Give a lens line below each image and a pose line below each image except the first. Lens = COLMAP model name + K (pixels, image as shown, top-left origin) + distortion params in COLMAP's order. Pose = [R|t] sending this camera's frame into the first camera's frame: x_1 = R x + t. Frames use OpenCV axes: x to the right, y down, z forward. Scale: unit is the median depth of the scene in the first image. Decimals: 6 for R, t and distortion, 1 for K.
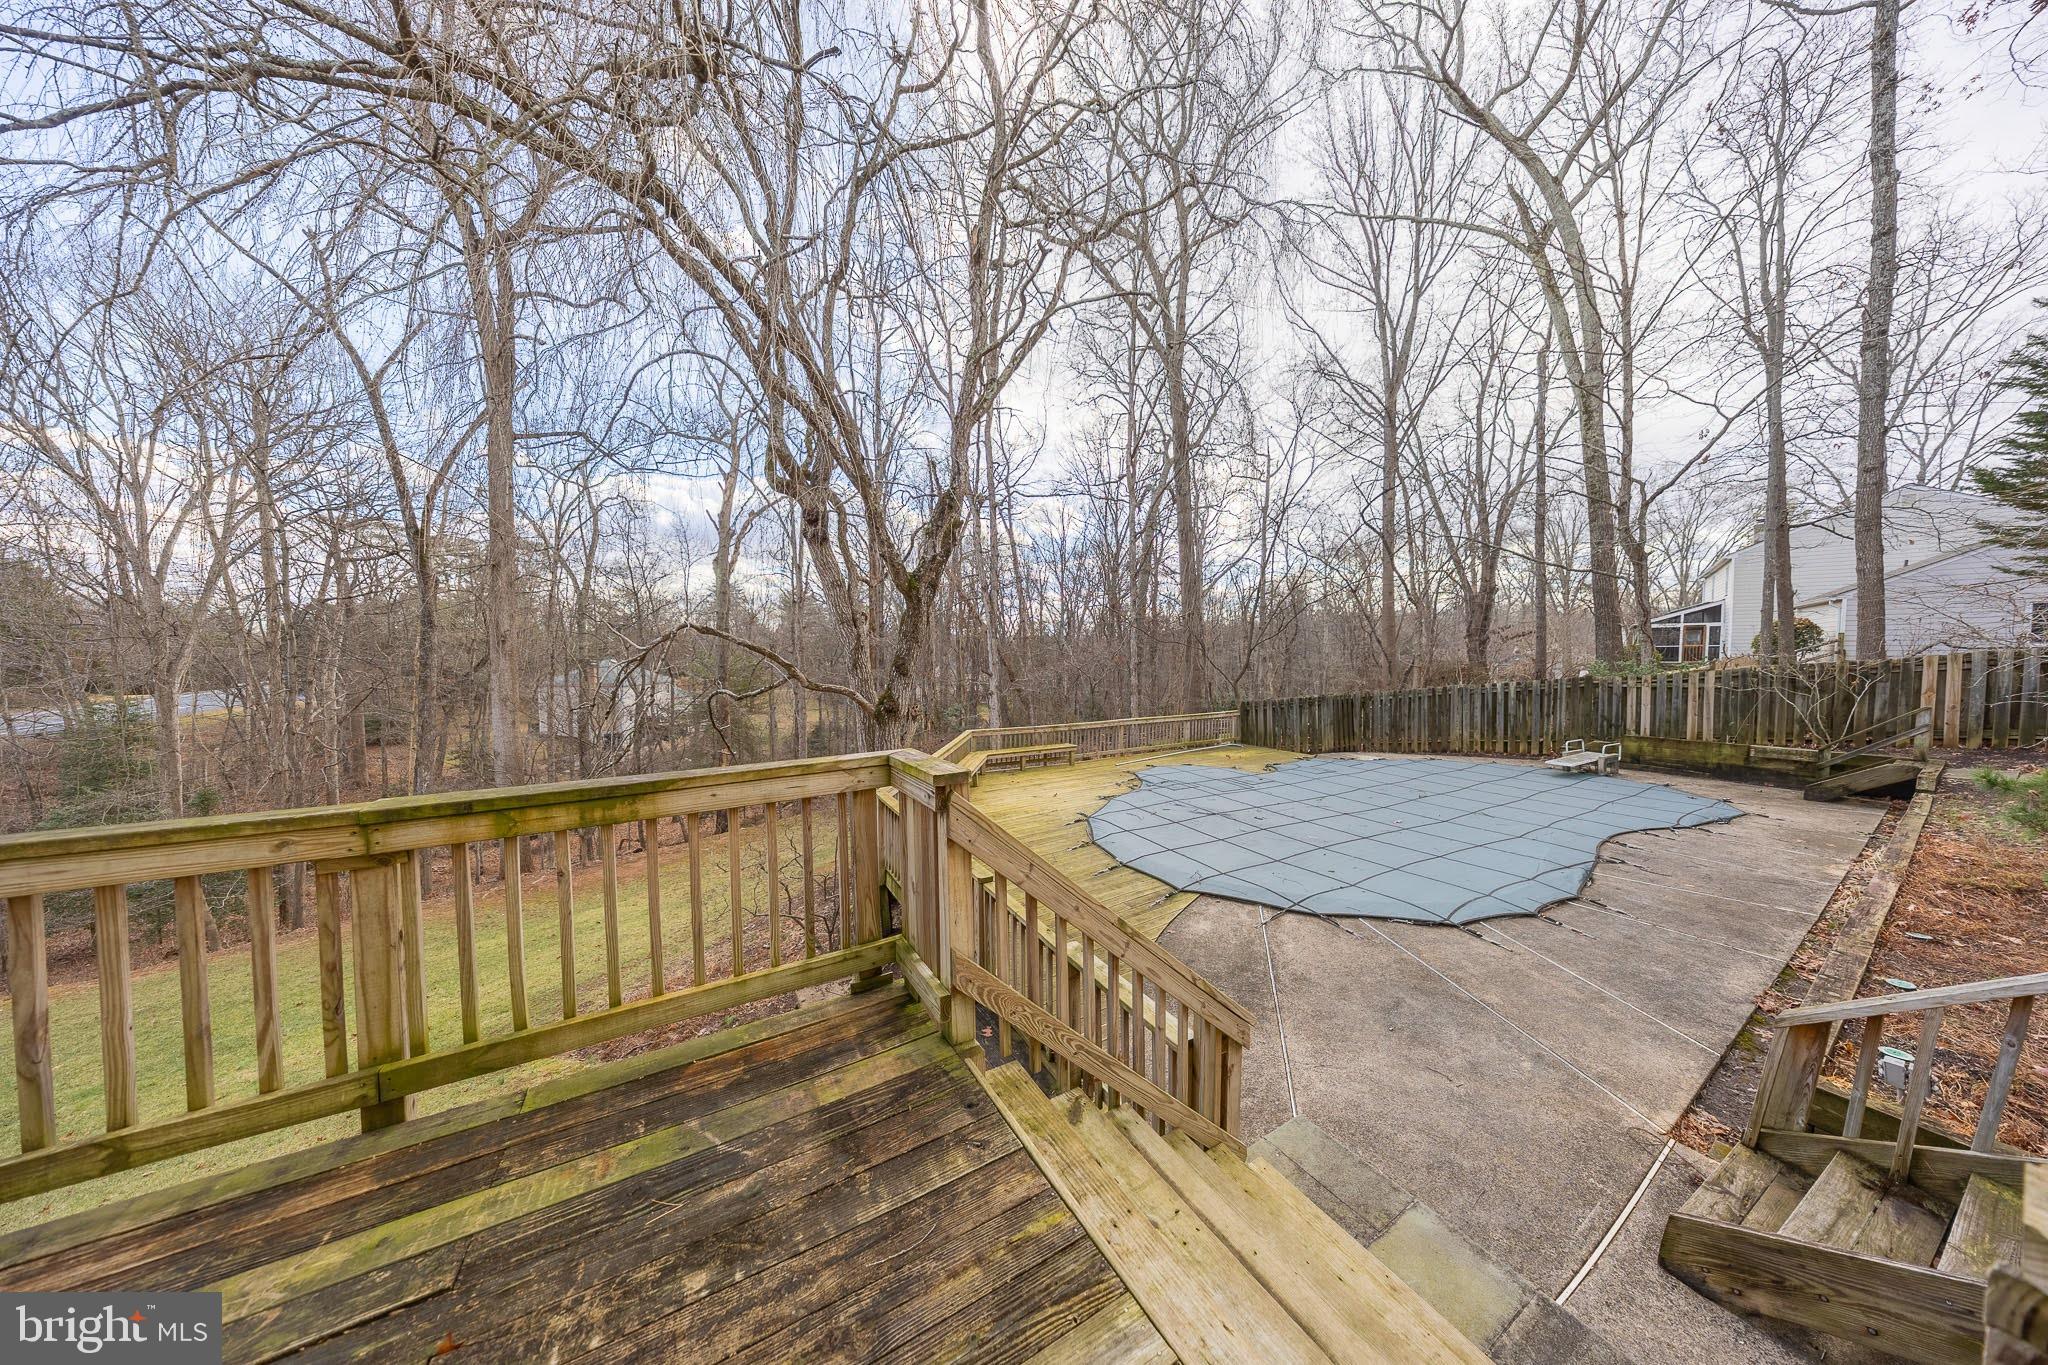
lens RADIAL K [[583.3, 0, 1028.2], [0, 583.3, 682.6], [0, 0, 1]] dist [0.001914, 0.000168]
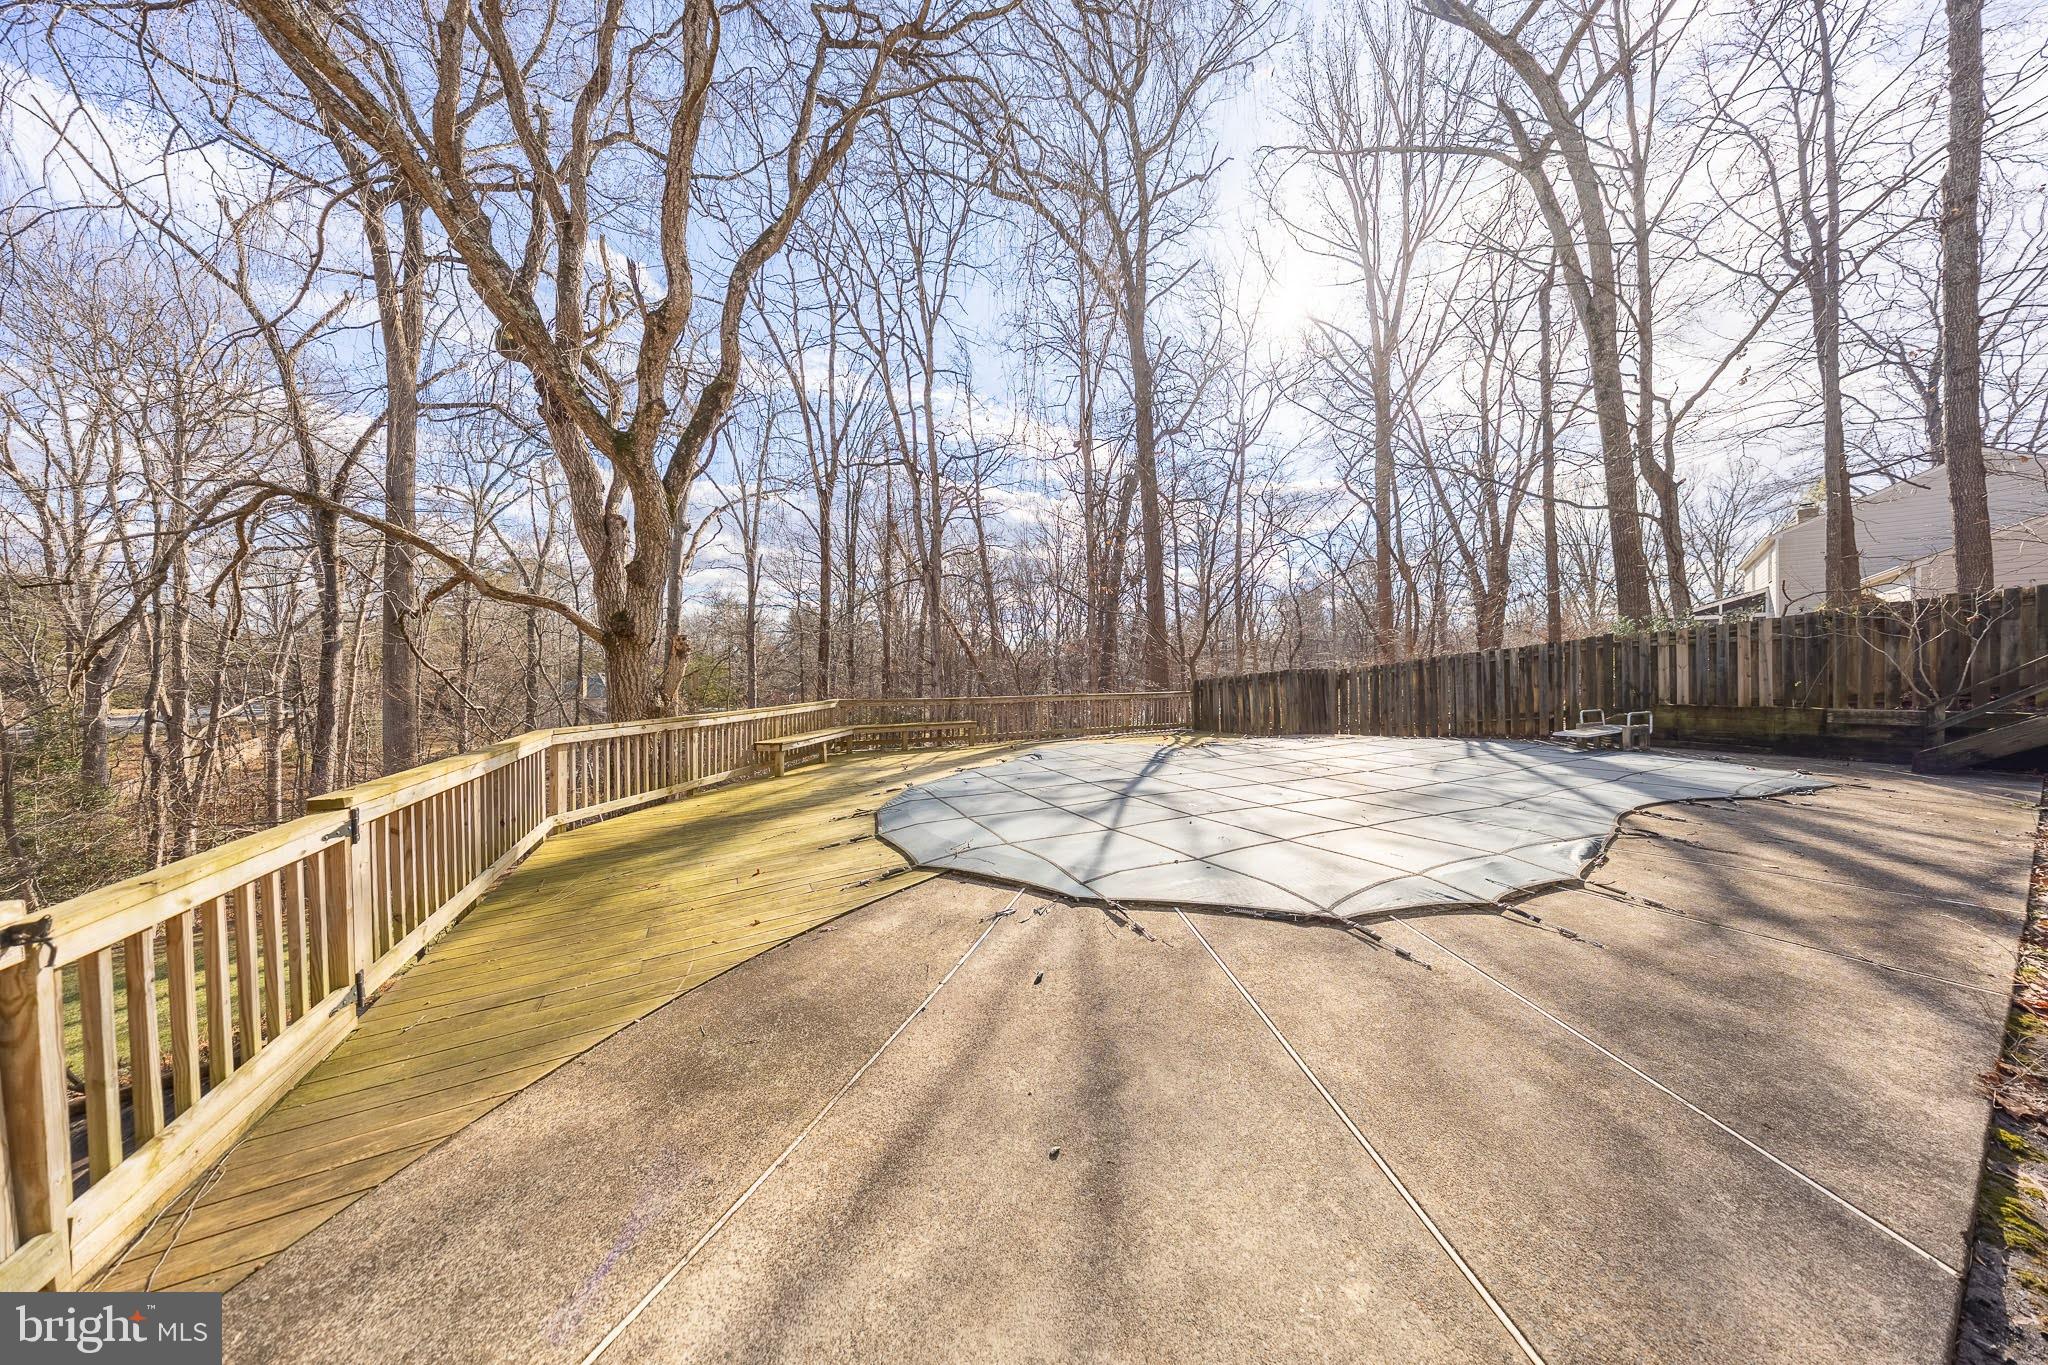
lens RADIAL K [[583.3, 0, 1021.7], [0, 583.3, 680.5], [0, 0, 1]] dist [0.001914, 0.000168]
pose [[0.999456, -0.002597, -0.032888, 0.136776], [0.001464, 0.999406, -0.034425, 0.062967], [0.032958, 0.034358, 0.998866, 0.131059]]
